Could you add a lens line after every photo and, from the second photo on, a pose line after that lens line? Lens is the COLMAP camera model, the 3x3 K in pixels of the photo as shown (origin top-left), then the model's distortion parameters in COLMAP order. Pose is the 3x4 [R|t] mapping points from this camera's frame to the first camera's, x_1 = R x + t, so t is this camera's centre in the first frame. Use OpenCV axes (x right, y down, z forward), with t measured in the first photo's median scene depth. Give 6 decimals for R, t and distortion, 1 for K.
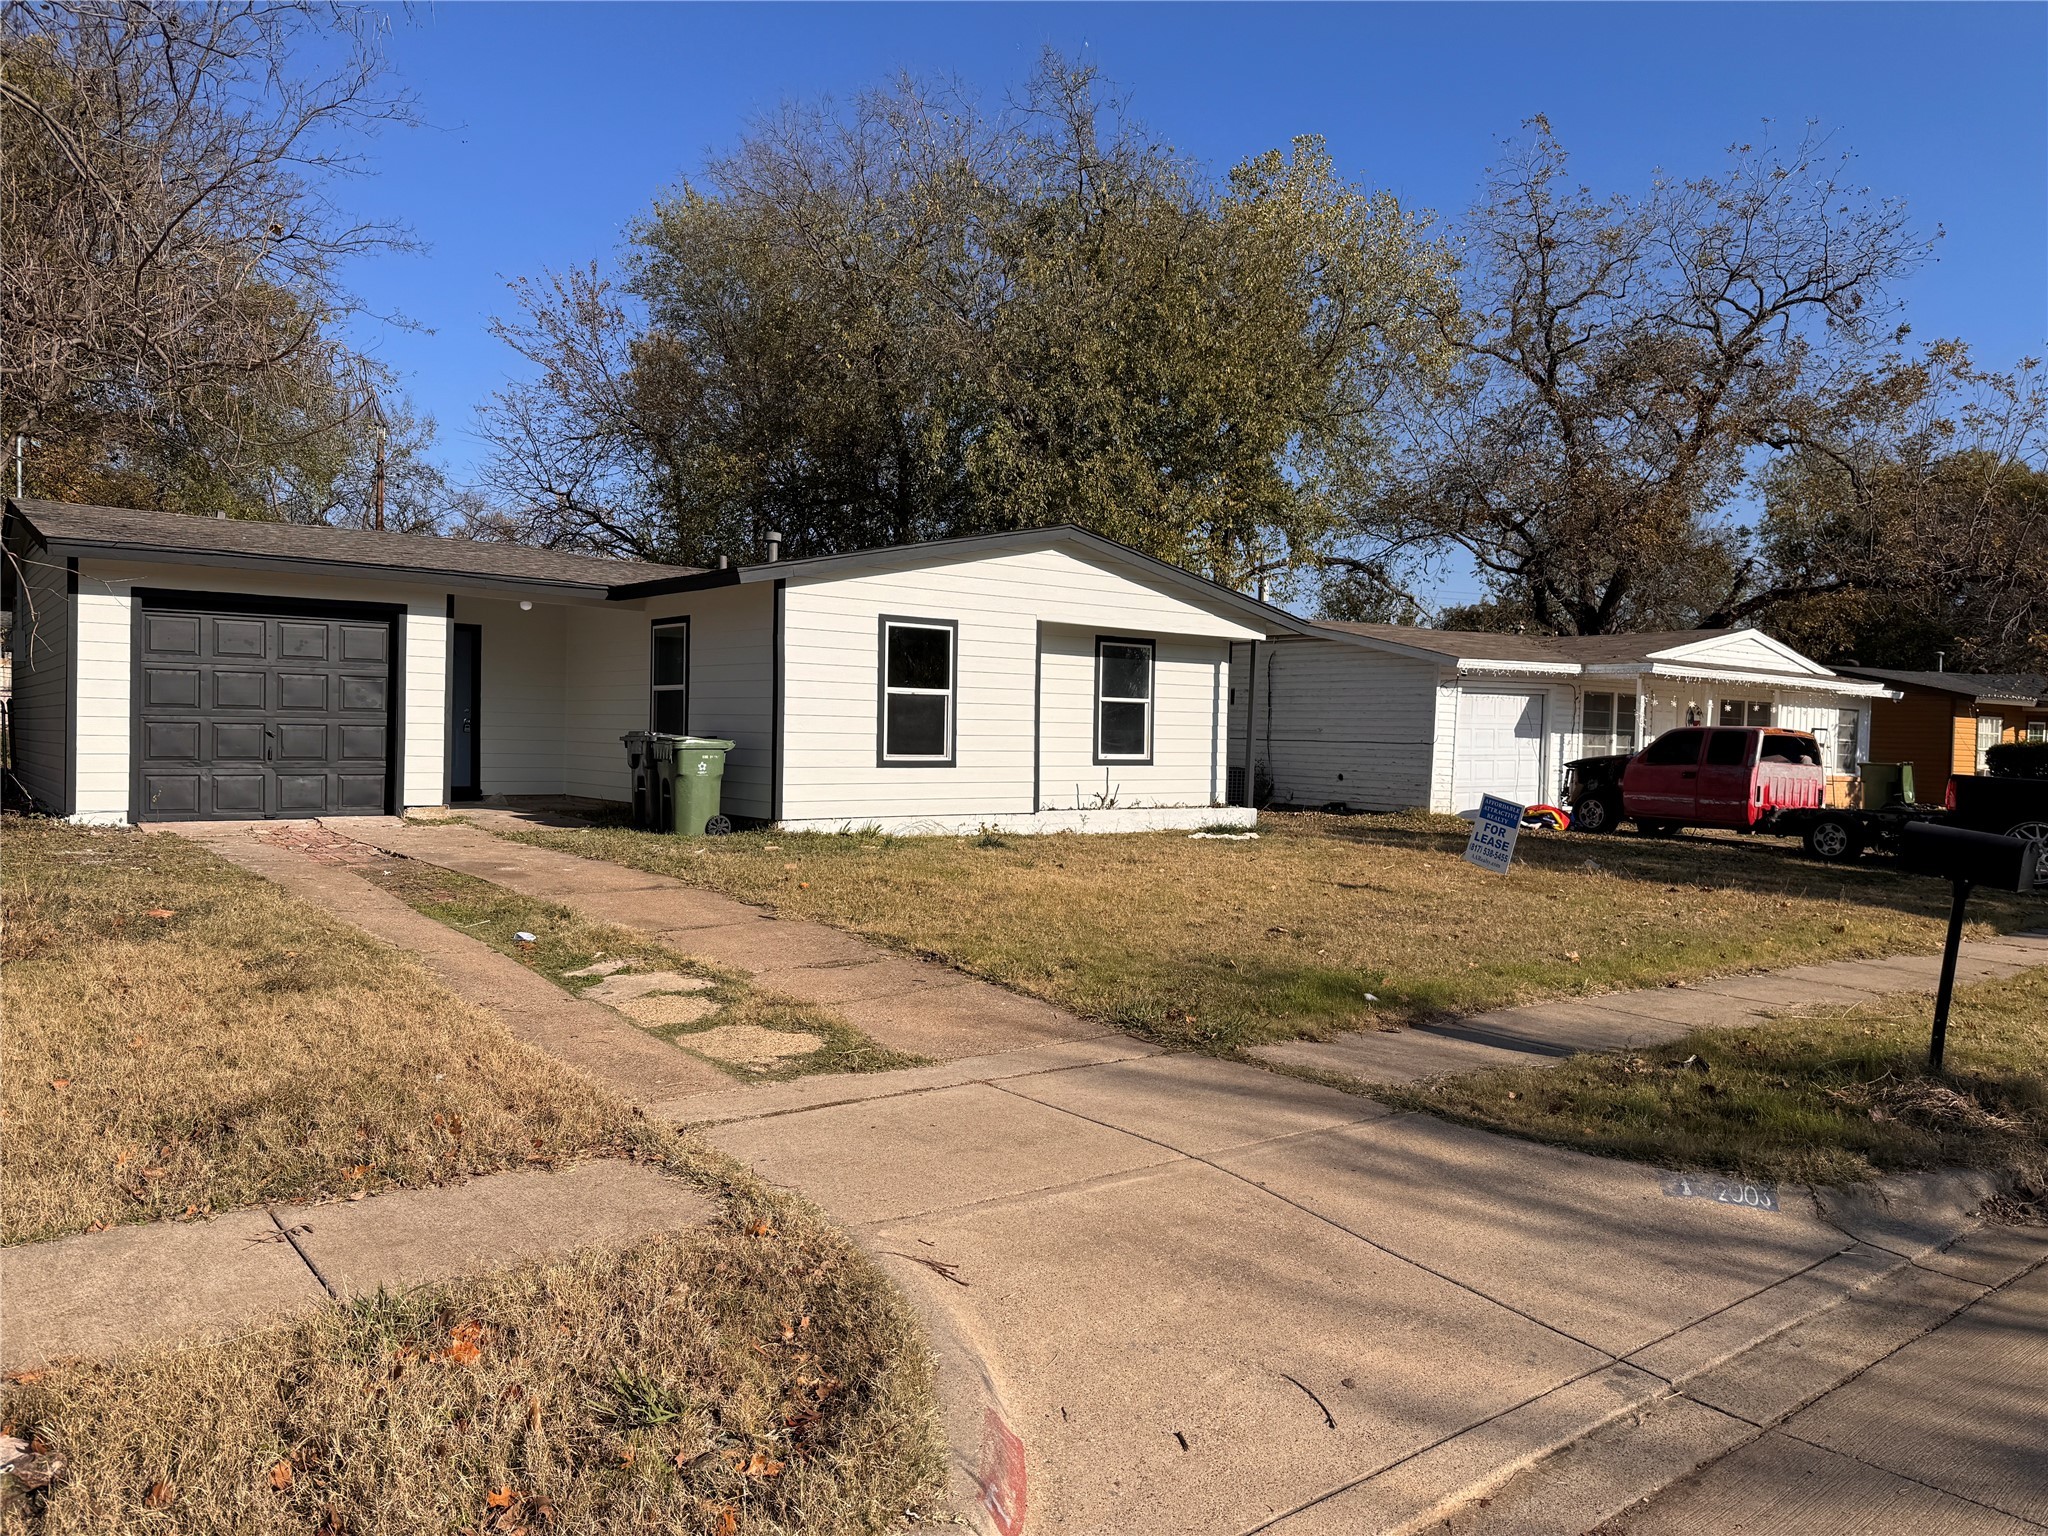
lens RADIAL K [[1452.0, 0, 1026.4], [0, 1452.0, 773.1], [0, 0, 1]] dist [0.065653, -0.063785]
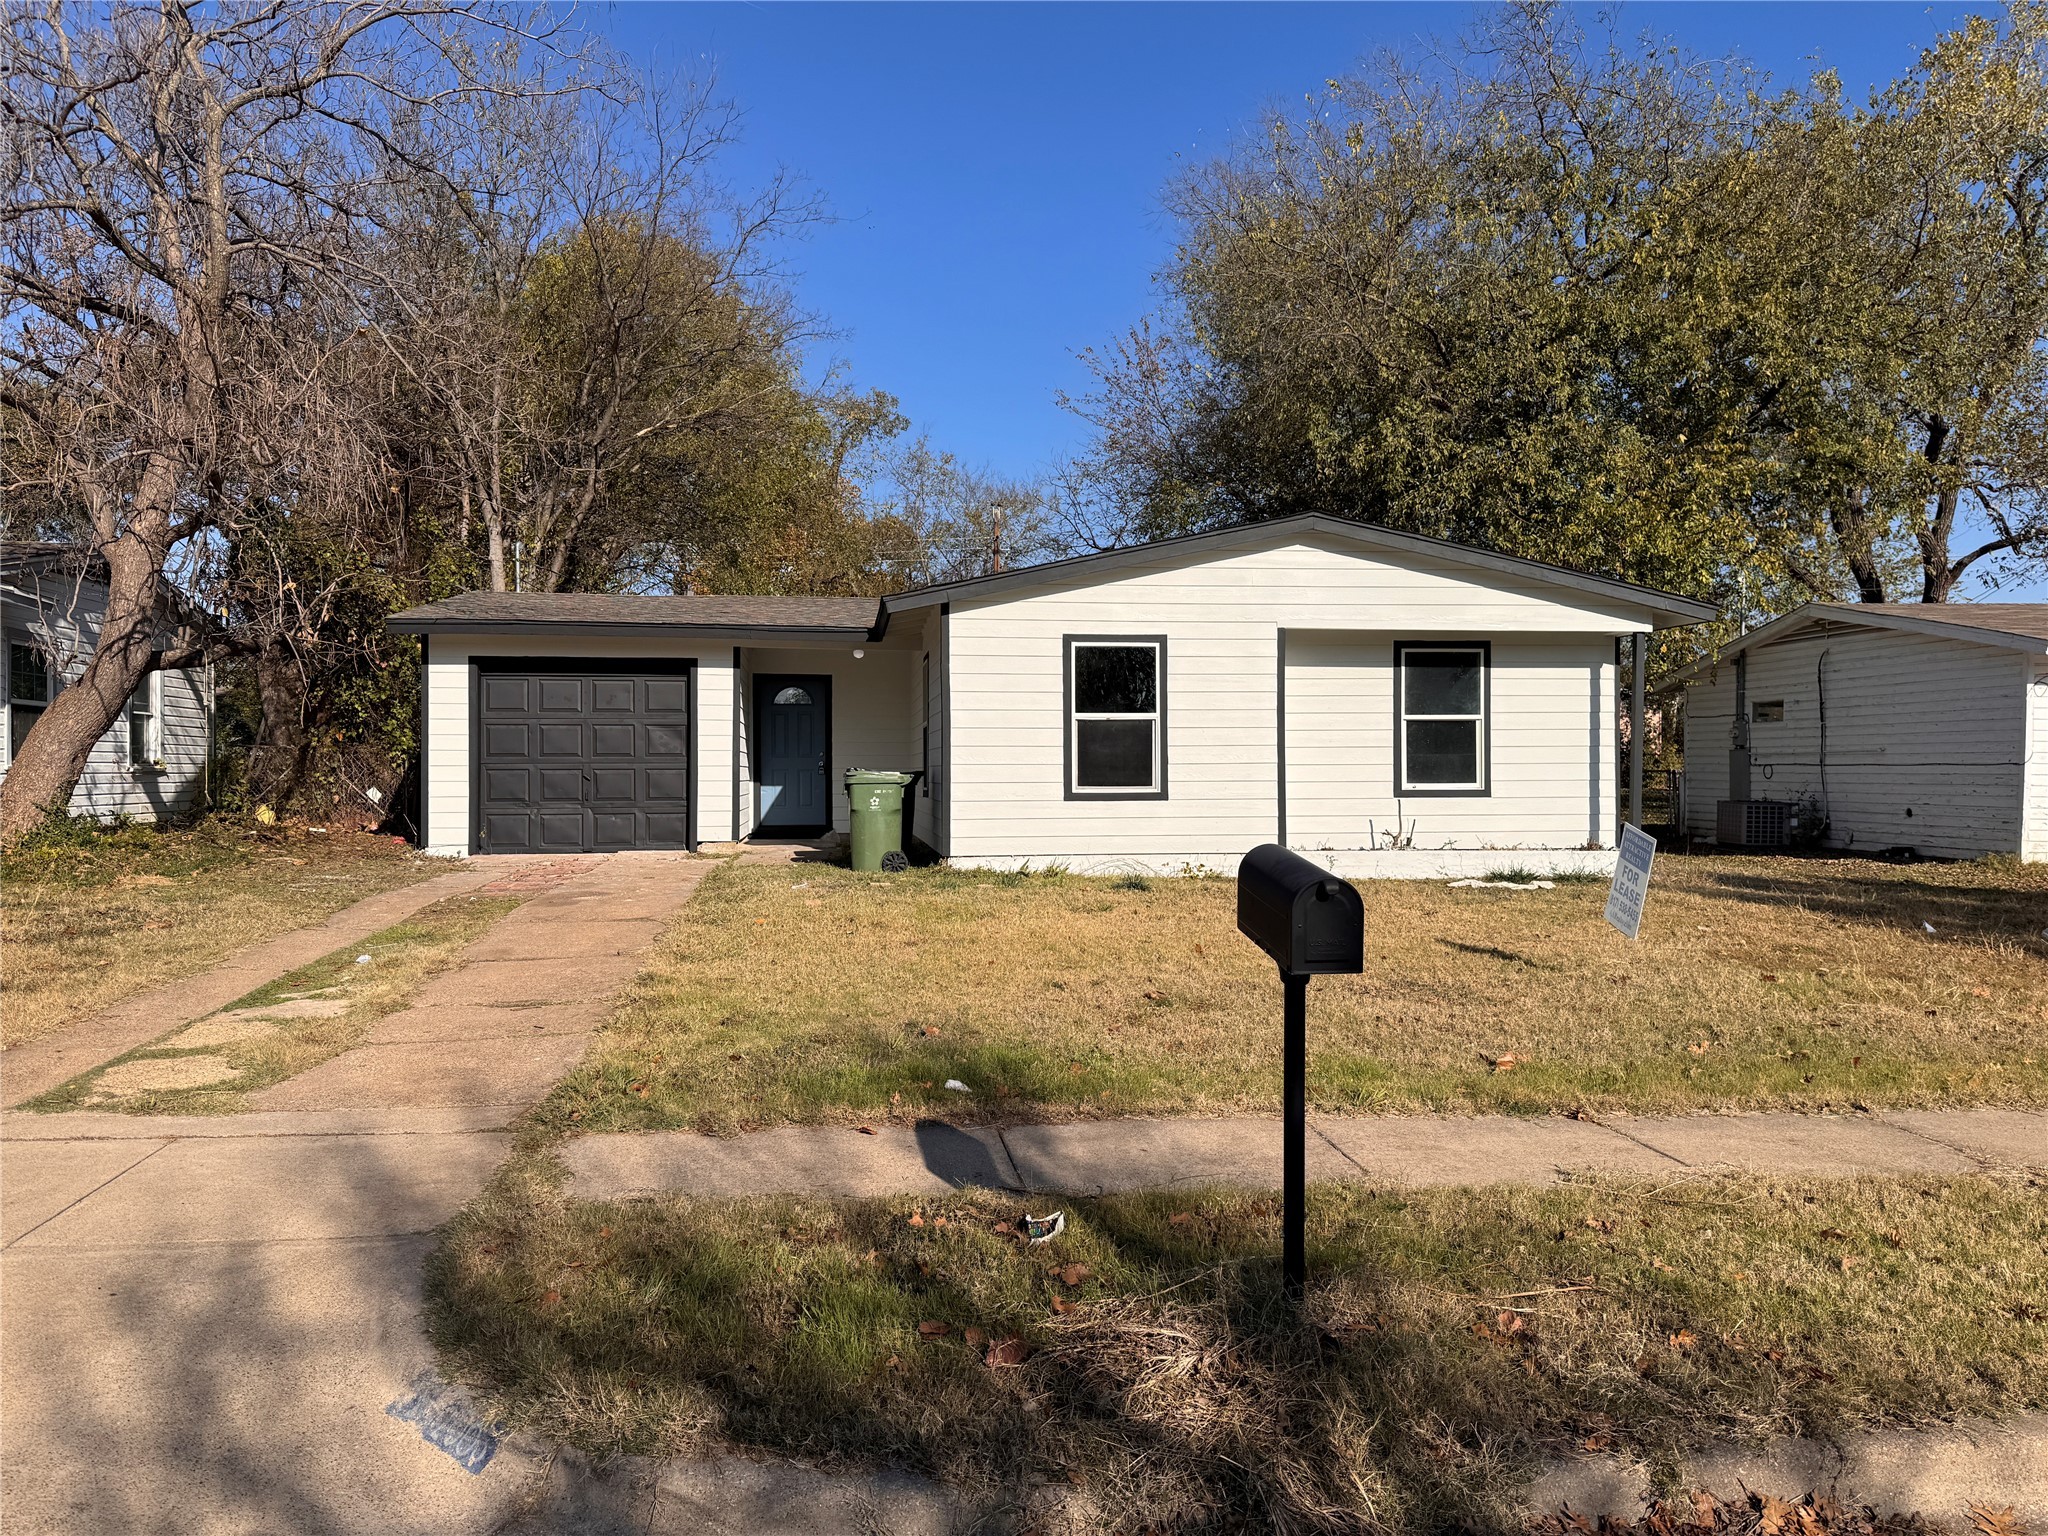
lens RADIAL K [[1452.0, 0, 1015.8], [0, 1452.0, 774.1], [0, 0, 1]] dist [0.065653, -0.063785]
pose [[0.852097, -0.022480, -0.522901, 0.346069], [0.005044, 0.999383, -0.034746, 0.010844], [0.523360, 0.026969, 0.851685, 0.199254]]
